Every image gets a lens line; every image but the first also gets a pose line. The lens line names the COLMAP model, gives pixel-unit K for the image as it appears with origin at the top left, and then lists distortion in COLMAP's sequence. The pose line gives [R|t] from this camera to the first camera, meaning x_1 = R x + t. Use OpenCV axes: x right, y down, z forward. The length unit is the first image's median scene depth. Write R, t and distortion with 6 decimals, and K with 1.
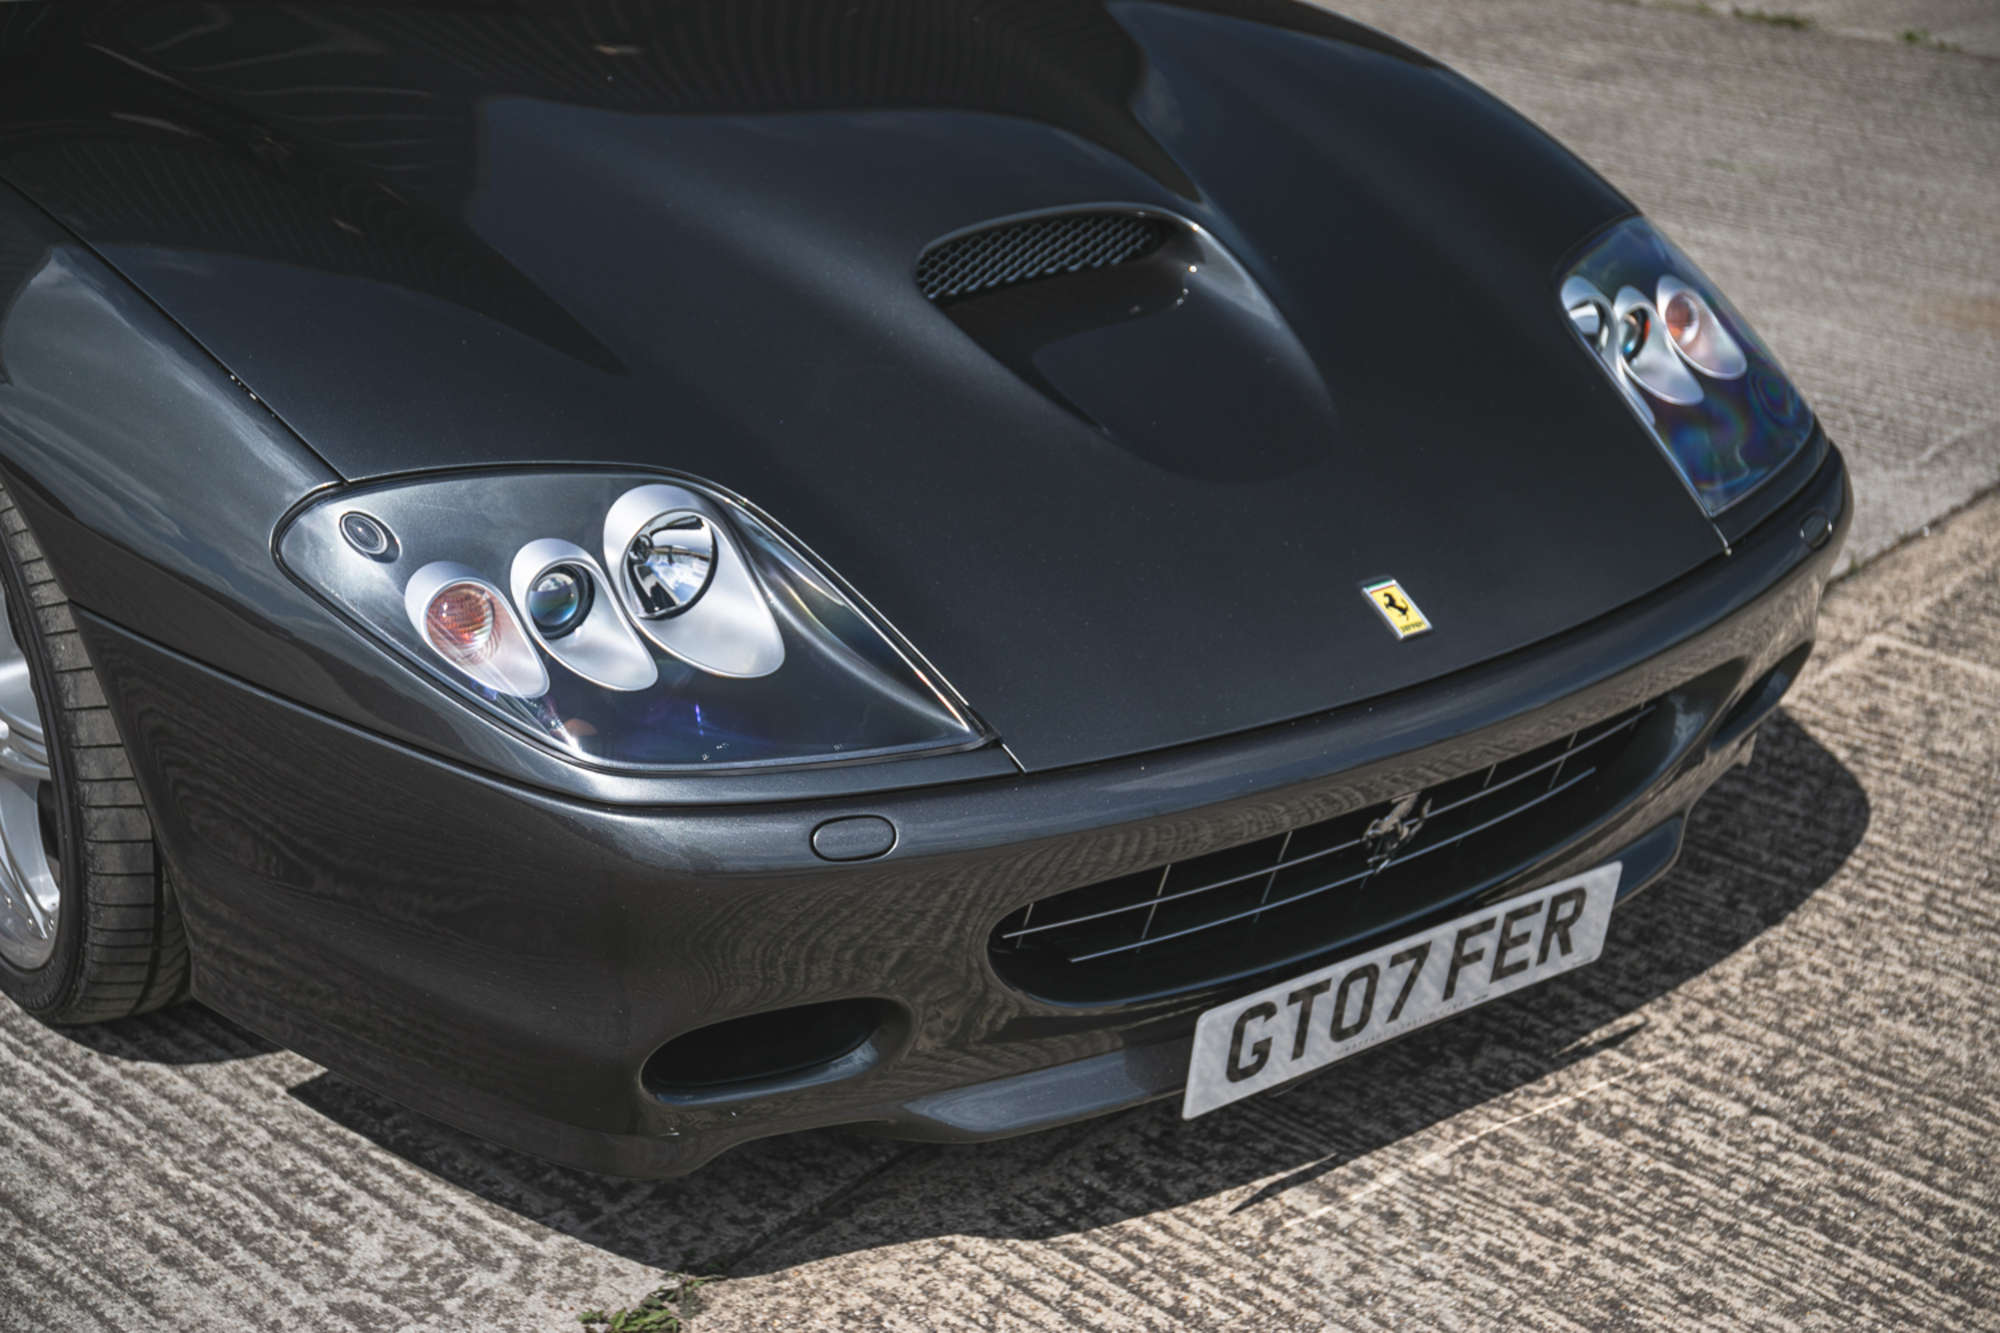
lens RADIAL K [[3011.2, 0, 1002.7], [0, 3011.2, 659.7], [0, 0, 1]] dist [0.121655, 0.000000]
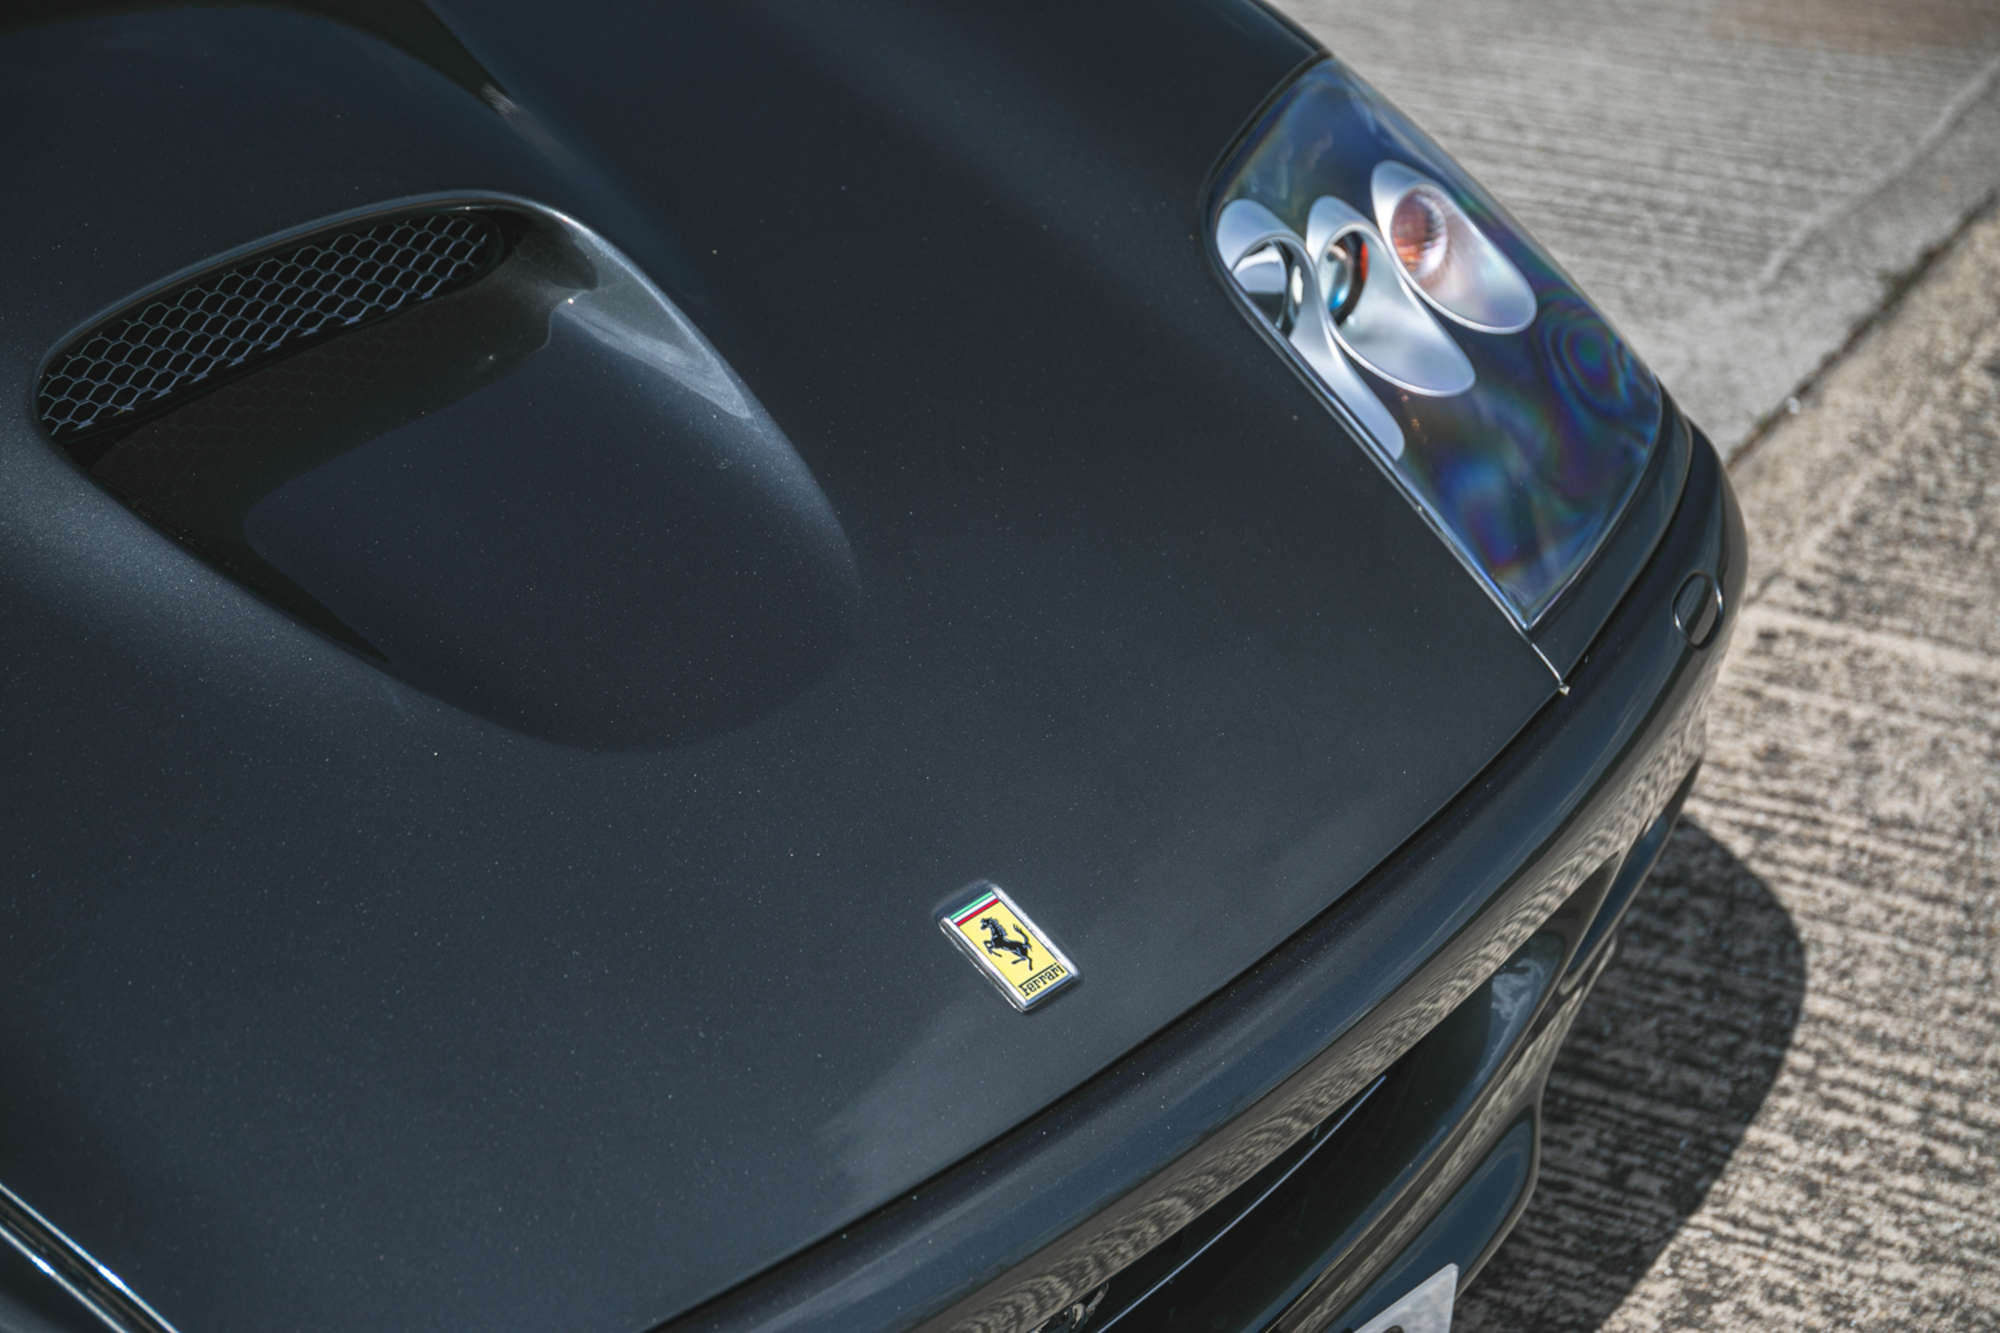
lens RADIAL K [[3879.6, 0, 995.3], [0, 3879.6, 674.6], [0, 0, 1]] dist [0.179097, 0.000000]
pose [[0.984083, -0.139764, 0.109759, 0.048793], [0.132137, 0.988468, 0.073962, -0.097362], [-0.118831, -0.058282, 0.991203, 0.260137]]
